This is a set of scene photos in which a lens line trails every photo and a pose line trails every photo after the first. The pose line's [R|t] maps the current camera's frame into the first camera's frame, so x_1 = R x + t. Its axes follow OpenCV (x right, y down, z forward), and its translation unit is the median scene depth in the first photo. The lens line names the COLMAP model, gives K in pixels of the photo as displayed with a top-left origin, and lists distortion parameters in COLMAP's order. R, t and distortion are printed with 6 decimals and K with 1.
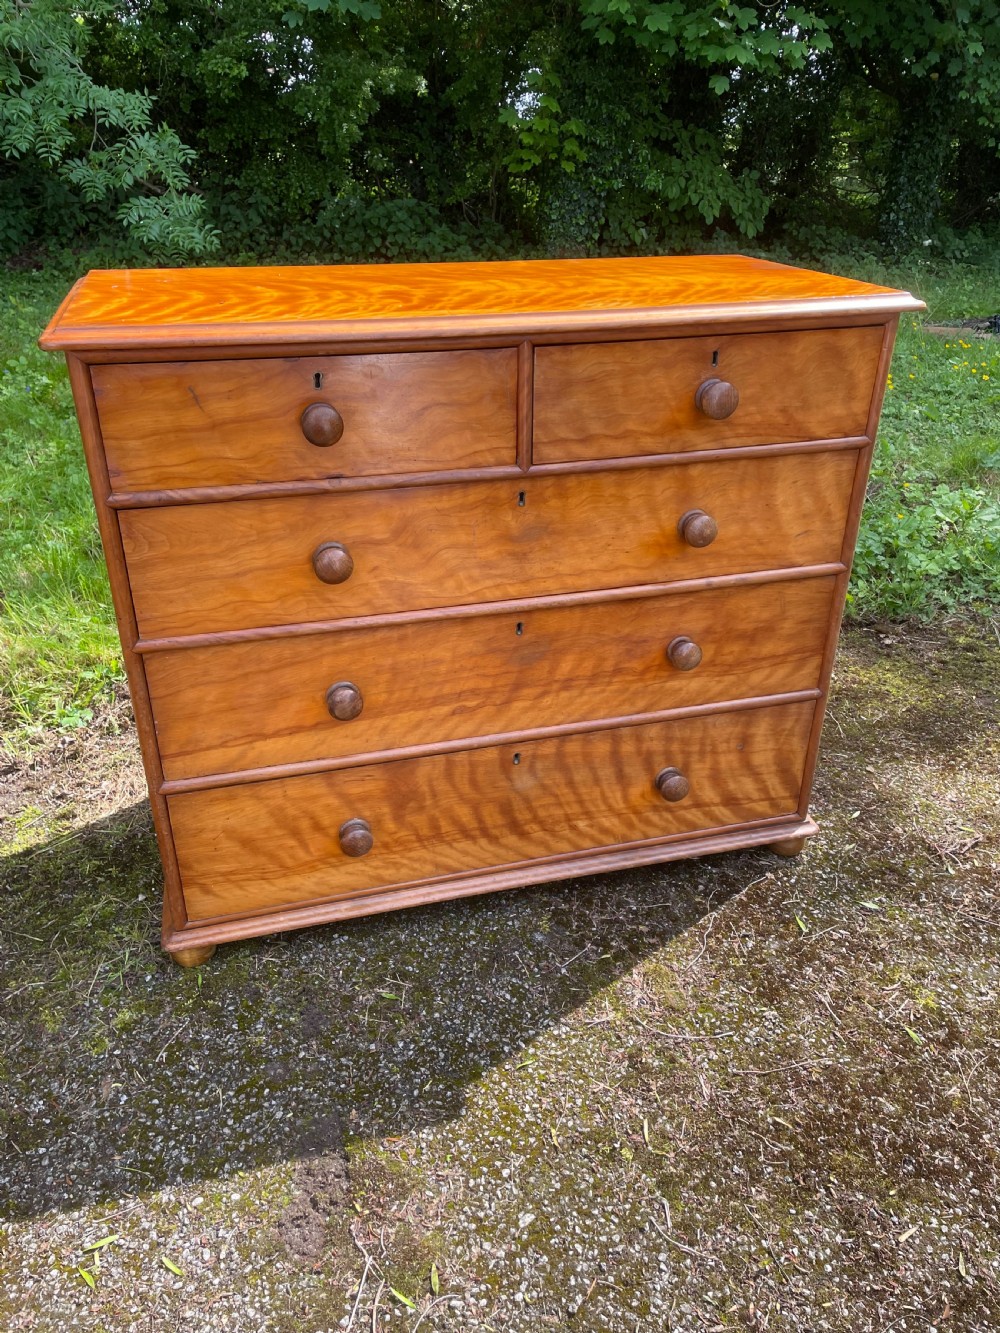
lens RADIAL K [[1020.2, 0, 515.3], [0, 1020.2, 656.2], [0, 0, 1]] dist [0.076846, -0.105852]
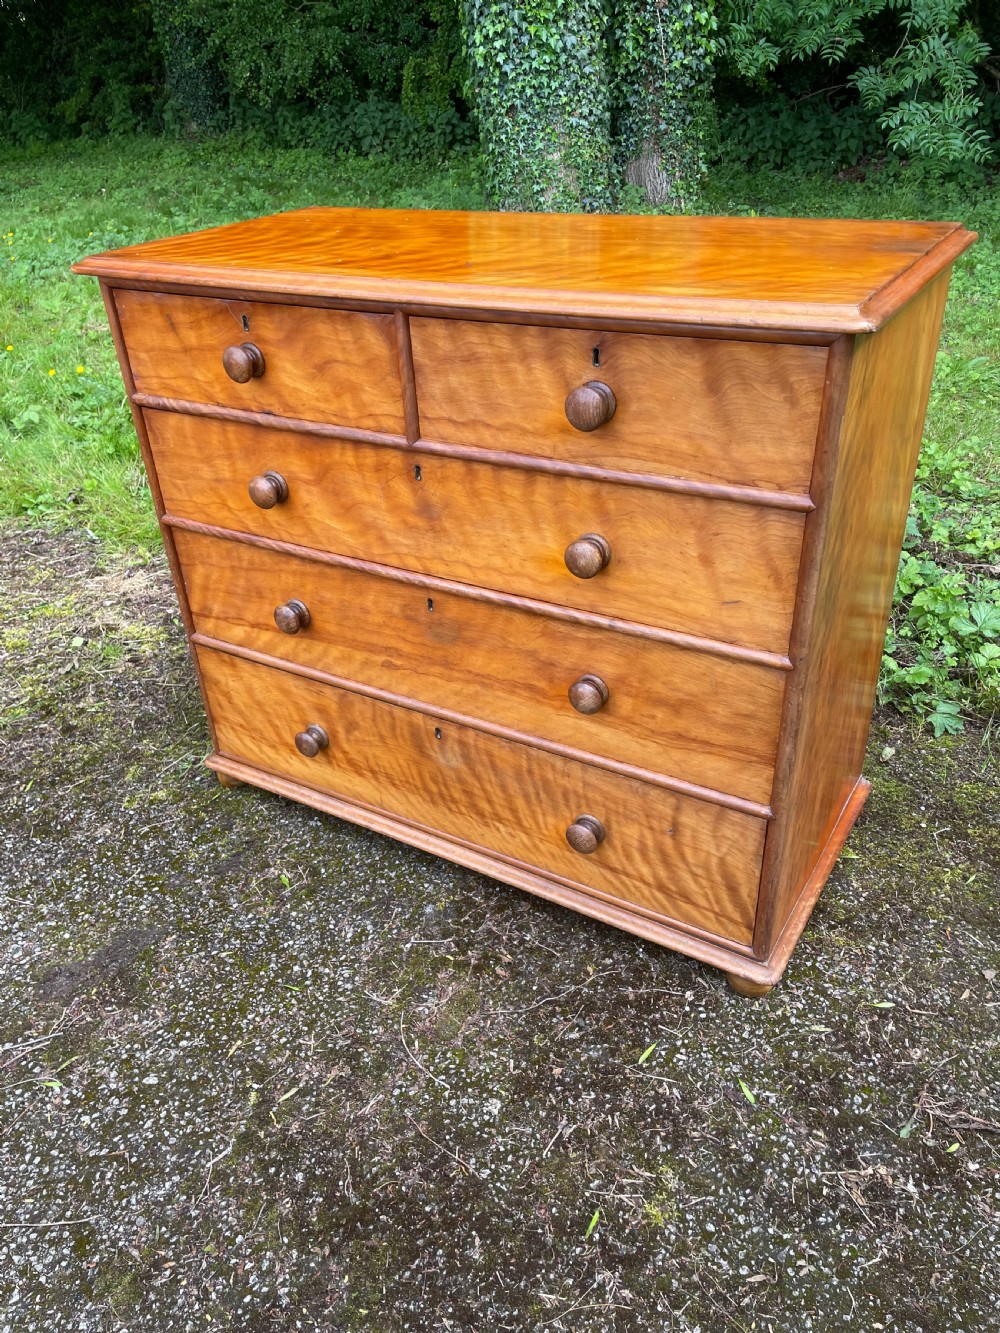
lens RADIAL K [[1020.2, 0, 492.4], [0, 1020.2, 674.9], [0, 0, 1]] dist [0.076846, -0.105852]
pose [[0.673328, 0.348685, -0.651957, 0.716607], [-0.287729, 0.935870, 0.203368, -0.183051], [0.681059, 0.050654, 0.730475, 0.331809]]
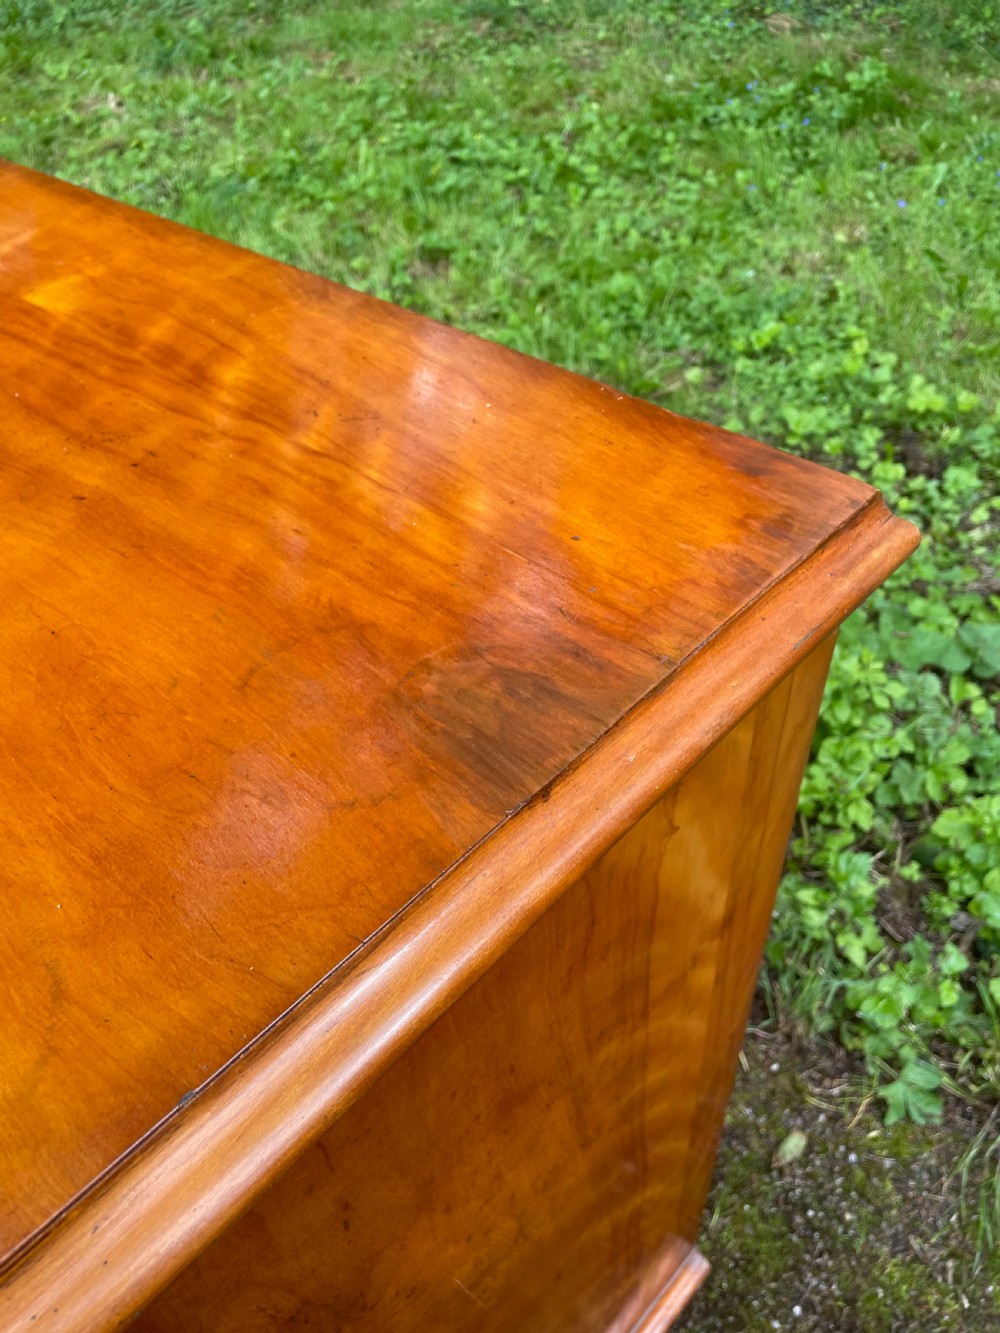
lens RADIAL K [[1020.2, 0, 505.1], [0, 1020.2, 667.9], [0, 0, 1]] dist [0.076846, -0.105852]
pose [[0.515600, 0.562077, -0.646704, 0.423146], [-0.351254, 0.827084, 0.438808, -0.531614], [0.781522, 0.000908, 0.623877, 0.989486]]
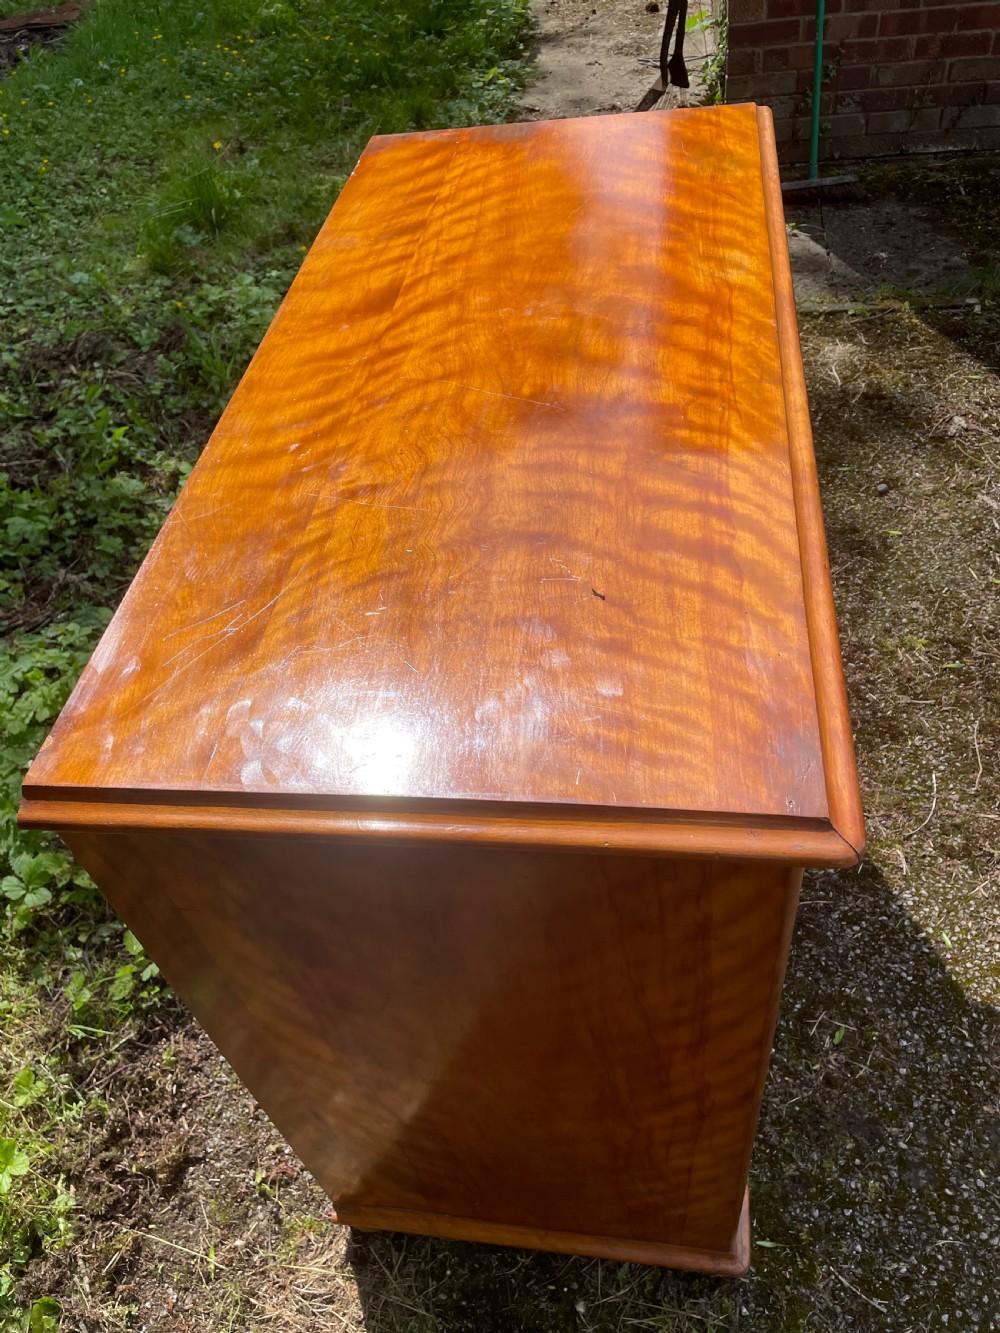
lens RADIAL K [[1020.2, 0, 494.8], [0, 1020.2, 663.0], [0, 0, 1]] dist [0.076846, -0.105852]
pose [[0.394628, -0.702017, 0.592825, -0.583240], [0.528149, 0.701258, 0.478848, -0.536862], [-0.751883, 0.124133, 0.647506, 0.610611]]
